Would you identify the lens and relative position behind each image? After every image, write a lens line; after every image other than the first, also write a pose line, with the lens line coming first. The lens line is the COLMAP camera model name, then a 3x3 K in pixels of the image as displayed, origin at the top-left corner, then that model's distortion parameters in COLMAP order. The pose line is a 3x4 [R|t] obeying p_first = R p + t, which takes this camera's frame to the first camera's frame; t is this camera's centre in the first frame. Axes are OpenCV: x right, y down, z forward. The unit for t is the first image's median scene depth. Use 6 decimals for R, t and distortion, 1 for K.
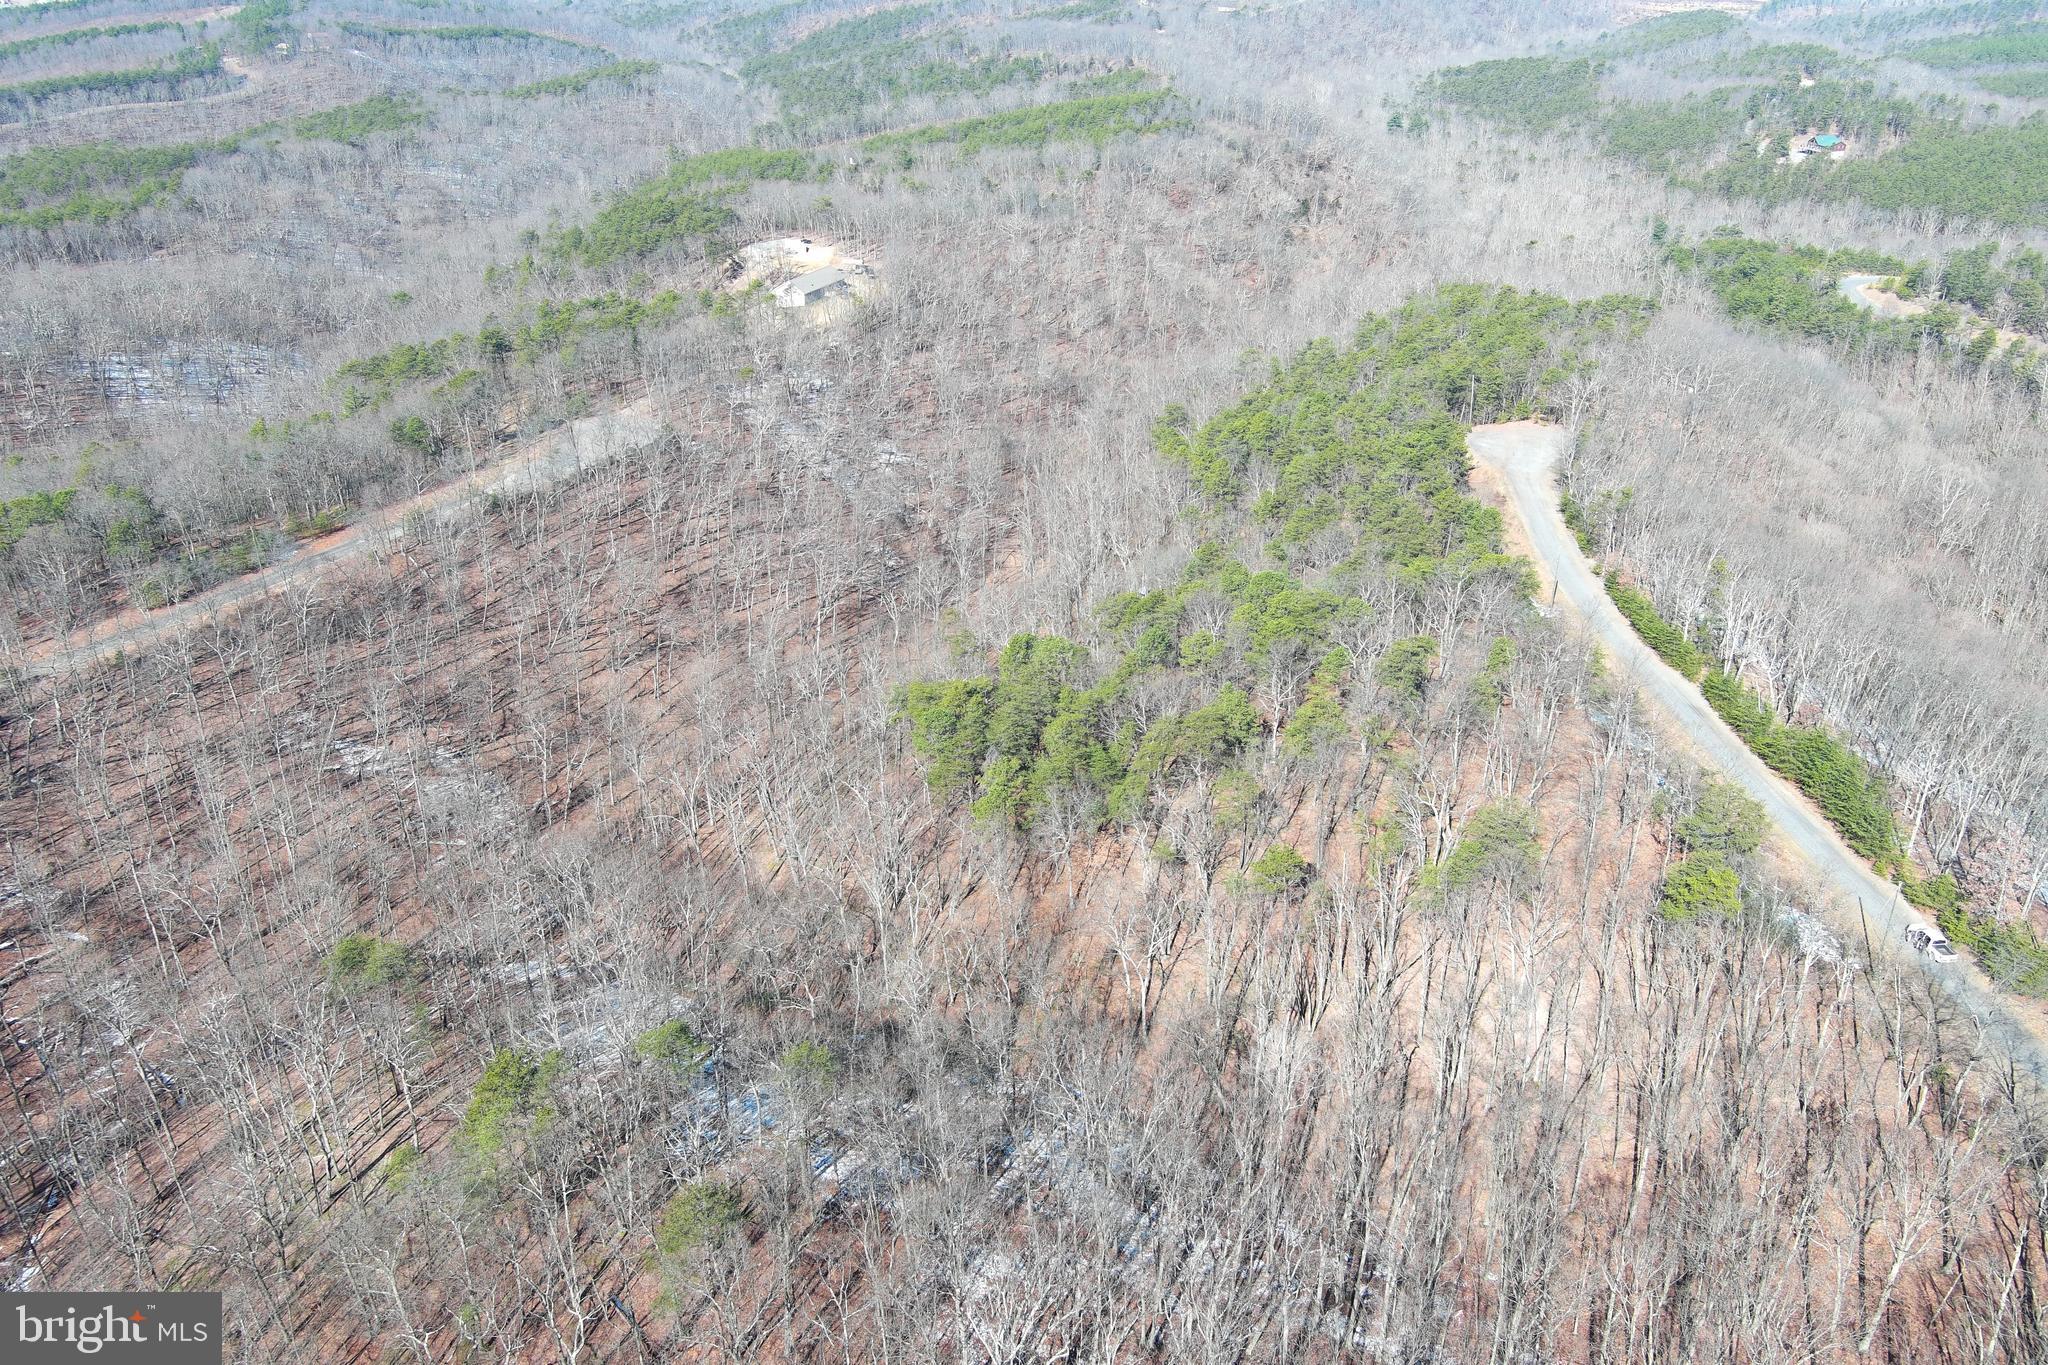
lens RADIAL K [[1575.4, 0, 1016.9], [0, 1575.4, 686.5], [0, 0, 1]] dist [0.010972, -0.014602]
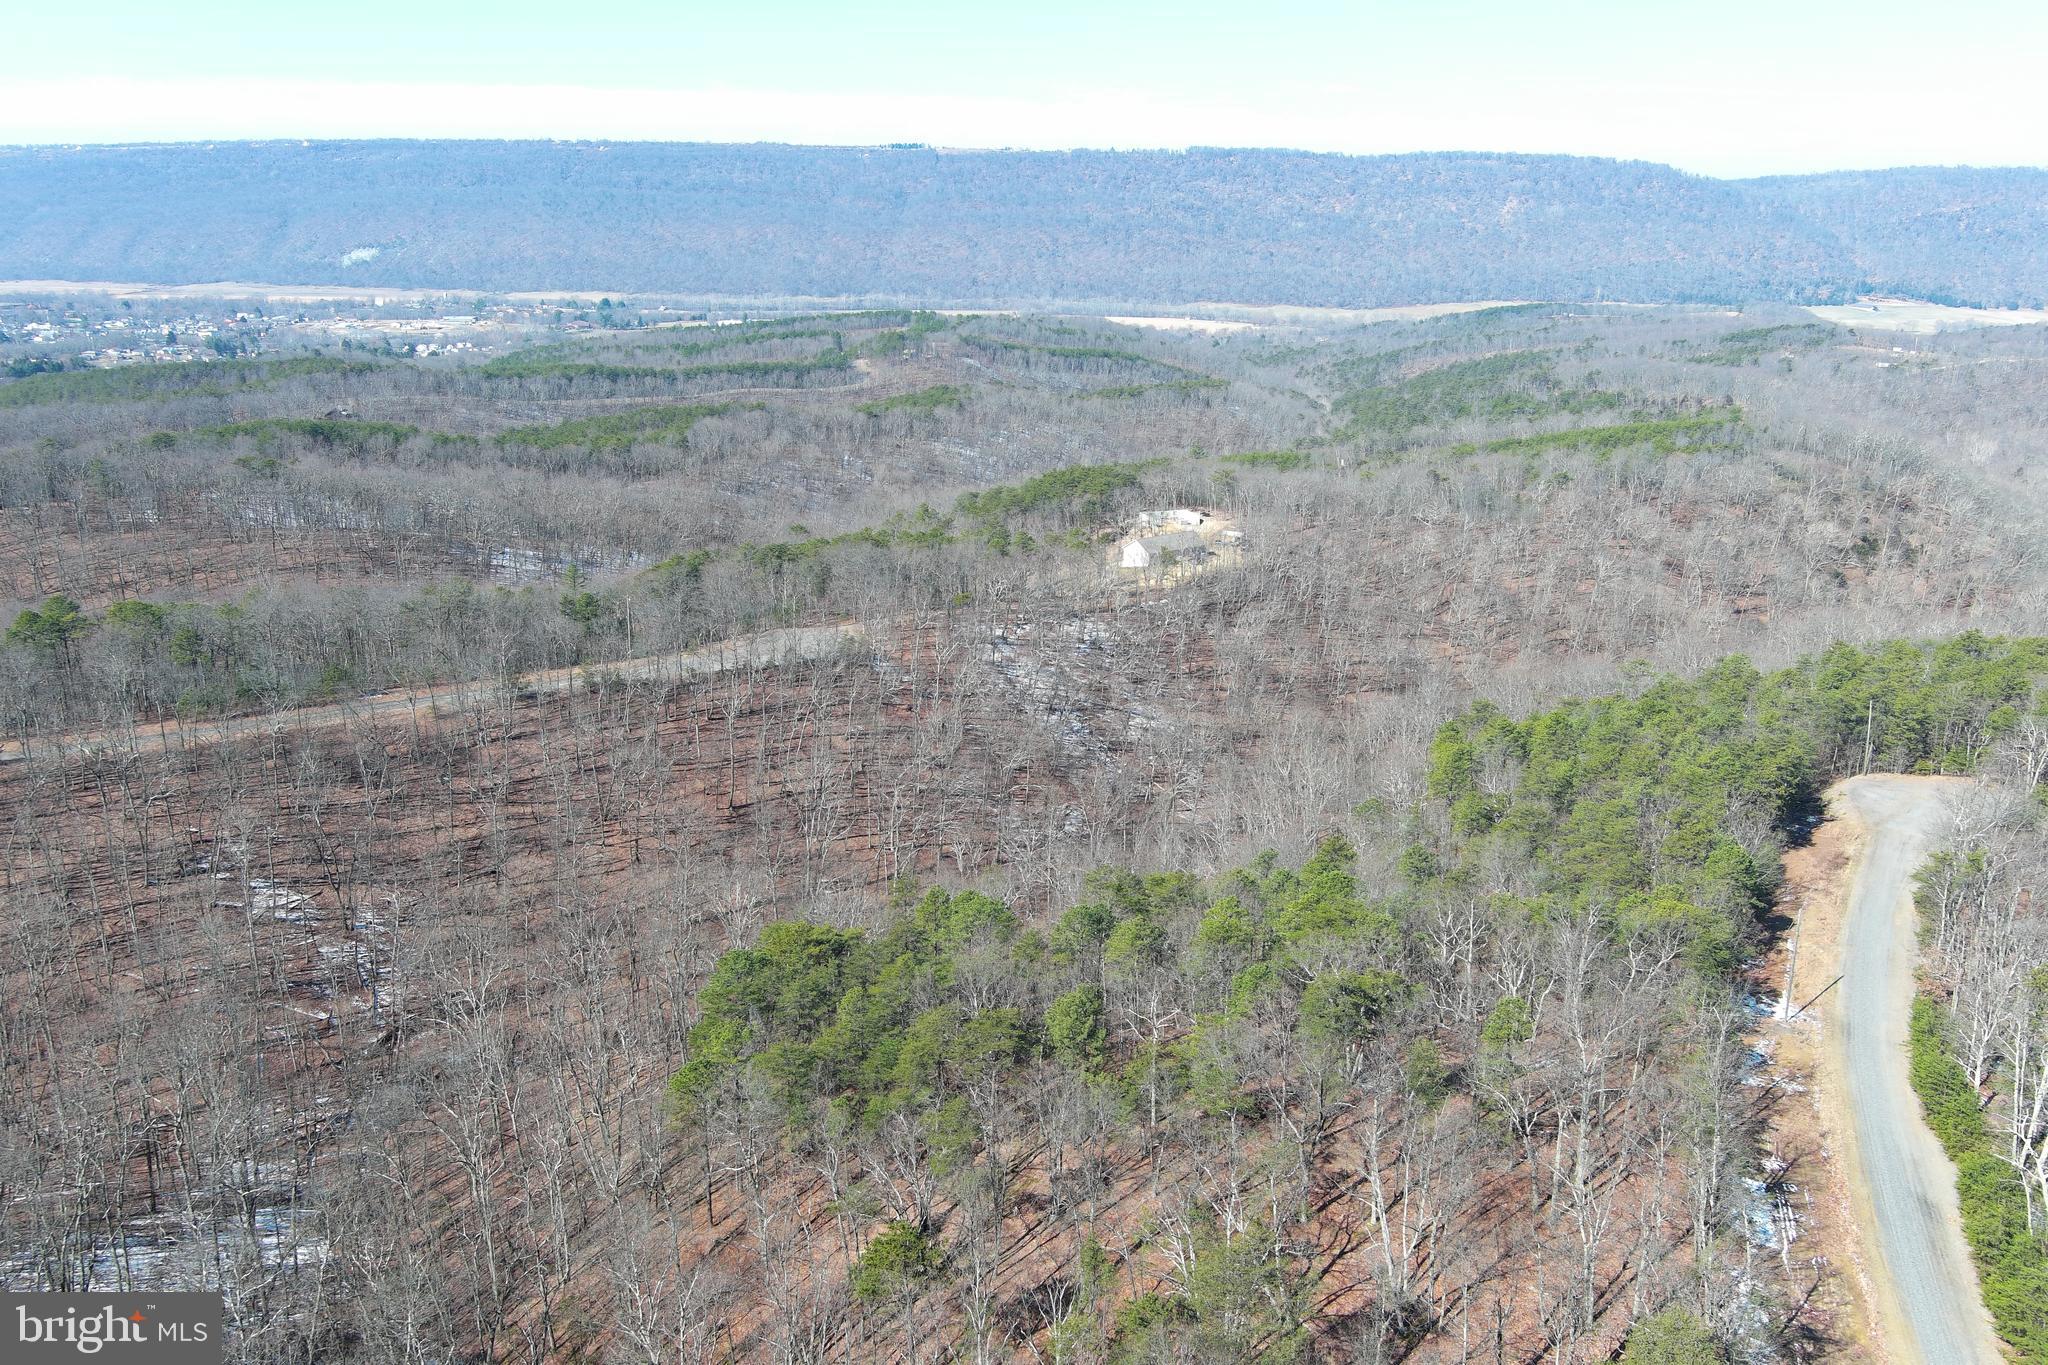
lens RADIAL K [[1575.4, 0, 1018.2], [0, 1575.4, 686.7], [0, 0, 1]] dist [0.010972, -0.014602]
pose [[0.912942, 0.119709, -0.390137, 0.154154], [-0.198998, 0.965231, -0.169496, -0.002135], [0.356282, 0.232377, 0.905022, 0.146021]]
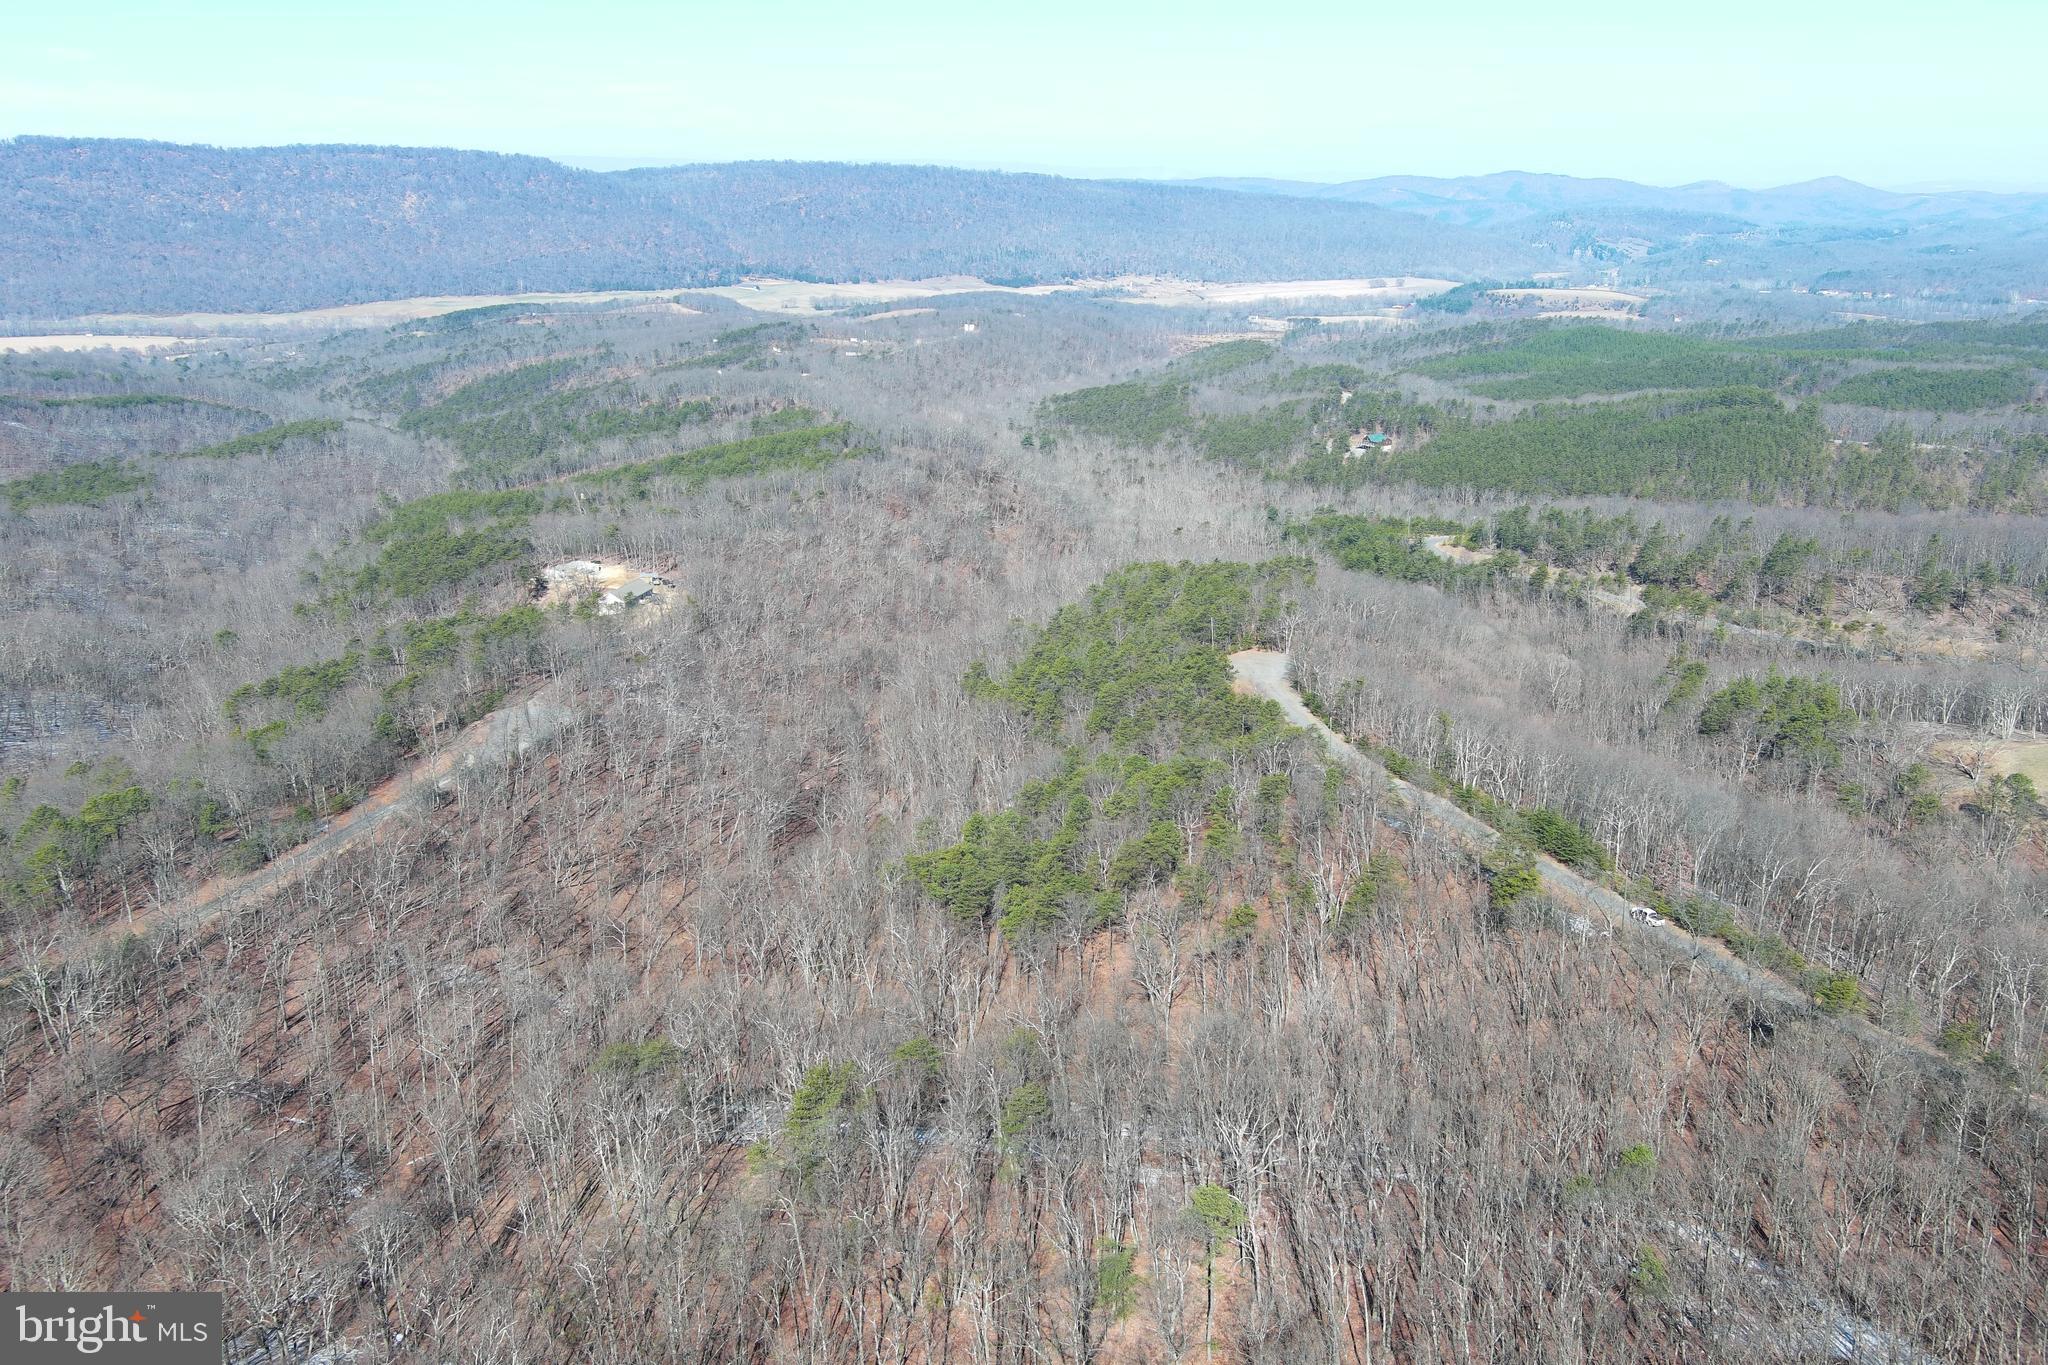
lens RADIAL K [[1575.4, 0, 1015.9], [0, 1575.4, 692.9], [0, 0, 1]] dist [0.010972, -0.014602]
pose [[0.966634, -0.086017, 0.241288, -0.132960], [0.130434, 0.975958, -0.174620, 0.049533], [-0.220467, 0.200266, 0.954614, -0.137251]]
